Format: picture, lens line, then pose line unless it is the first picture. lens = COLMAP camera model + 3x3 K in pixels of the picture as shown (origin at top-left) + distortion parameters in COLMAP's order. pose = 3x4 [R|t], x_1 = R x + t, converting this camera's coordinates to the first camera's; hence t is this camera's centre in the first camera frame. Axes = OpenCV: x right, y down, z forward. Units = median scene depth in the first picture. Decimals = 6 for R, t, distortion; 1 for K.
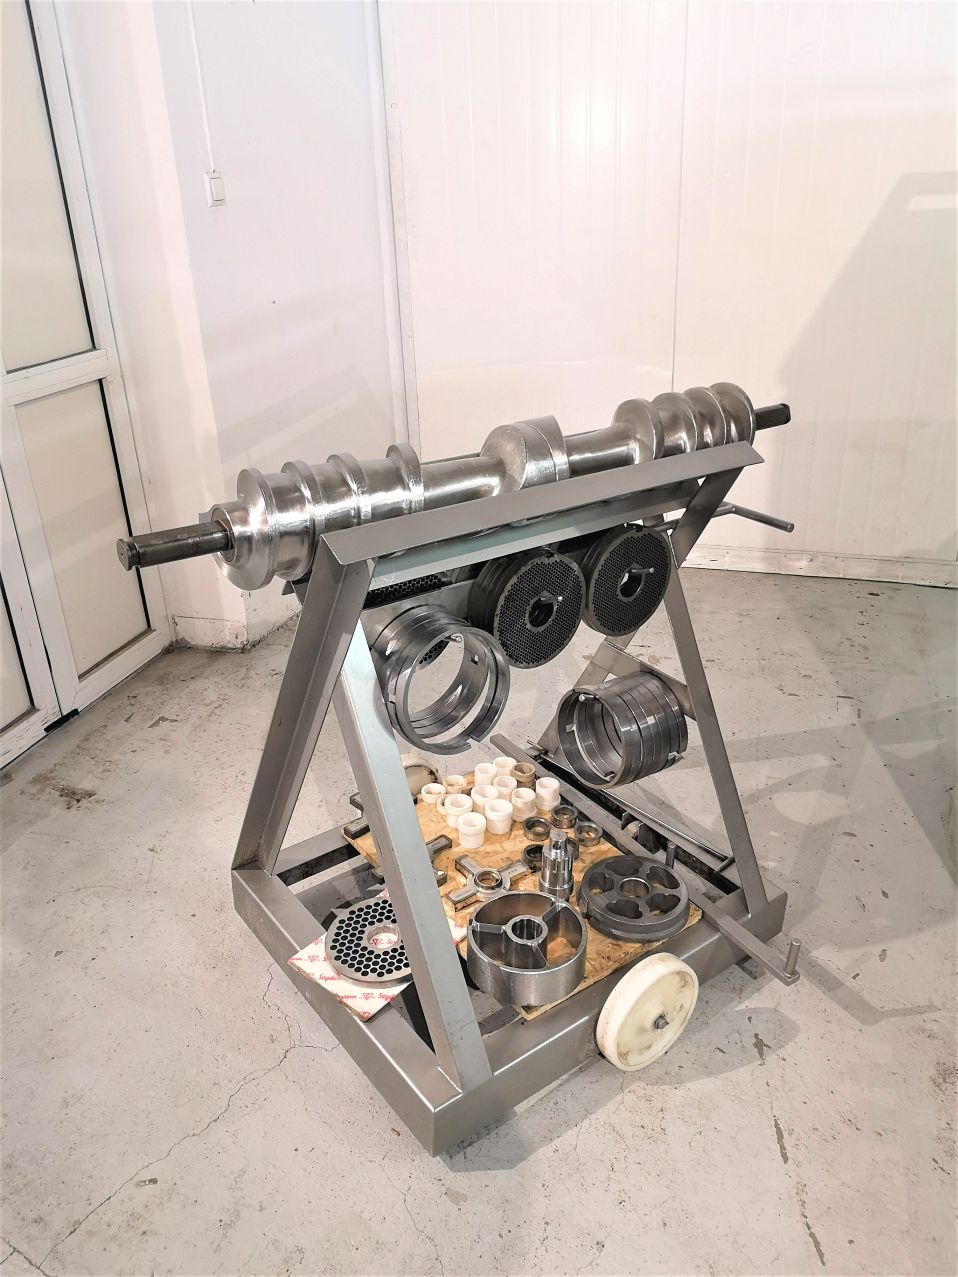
lens RADIAL K [[1007.5, 0, 481.1], [0, 1007.5, 637.5], [0, 0, 1]] dist [0.037421, -0.055312]
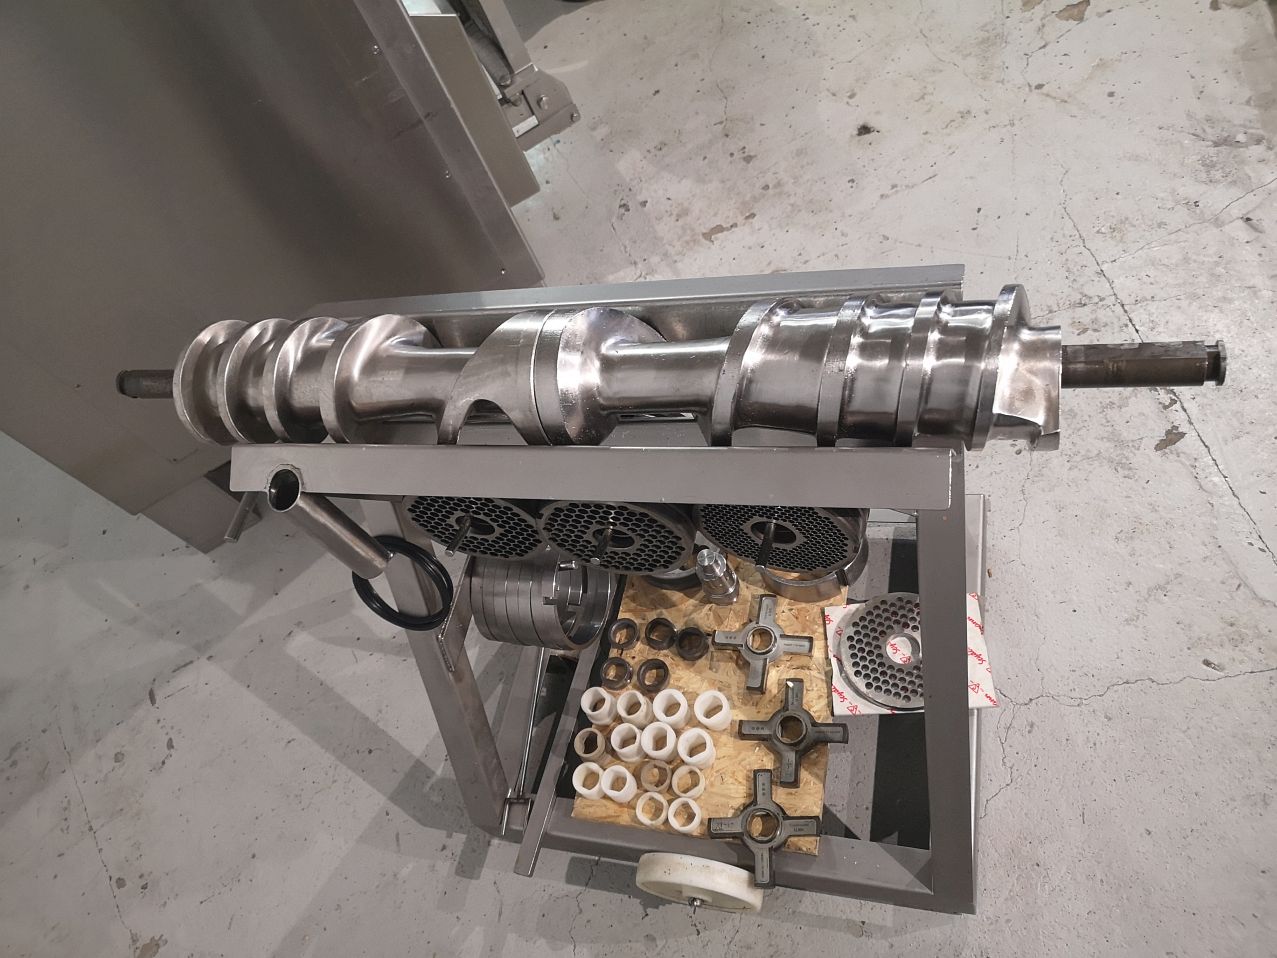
lens RADIAL K [[1007.5, 0, 638.4], [0, 1007.5, 474.3], [0, 0, 1]] dist [0.037421, -0.055312]
pose [[-0.626536, -0.529070, 0.572309, -0.384792], [0.577068, 0.178667, 0.796913, -0.610379], [-0.523875, 0.829556, 0.193368, 0.786055]]
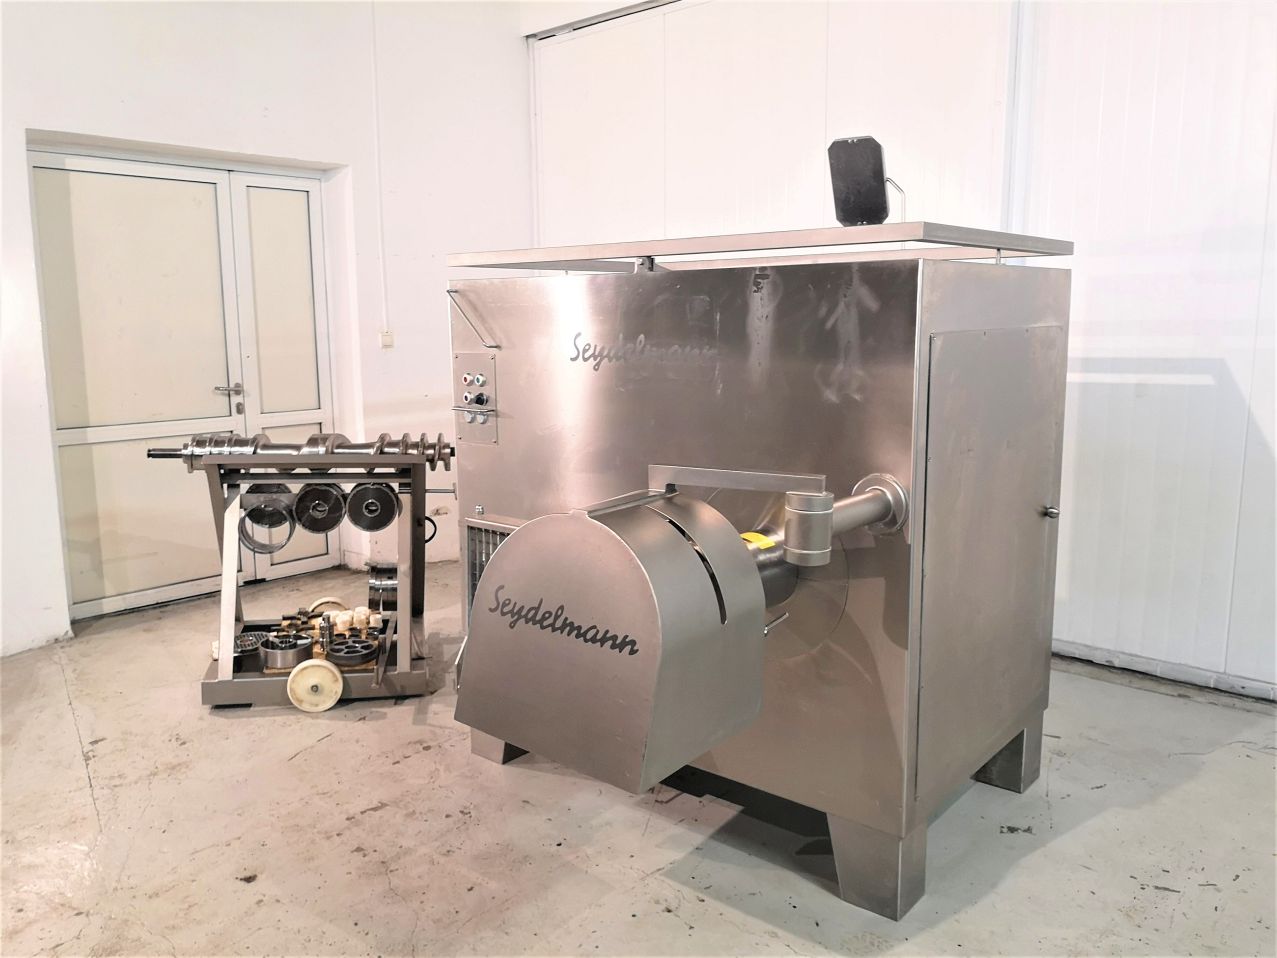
lens RADIAL K [[1011.3, 0, 634.2], [0, 1011.3, 476.1], [0, 0, 1]] dist [0.063351, -0.117858]
pose [[0.906706, 0.099236, -0.409922, 1.602369], [-0.203116, 0.954534, -0.218193, 0.254225], [0.369632, 0.281099, 0.885638, -0.847900]]
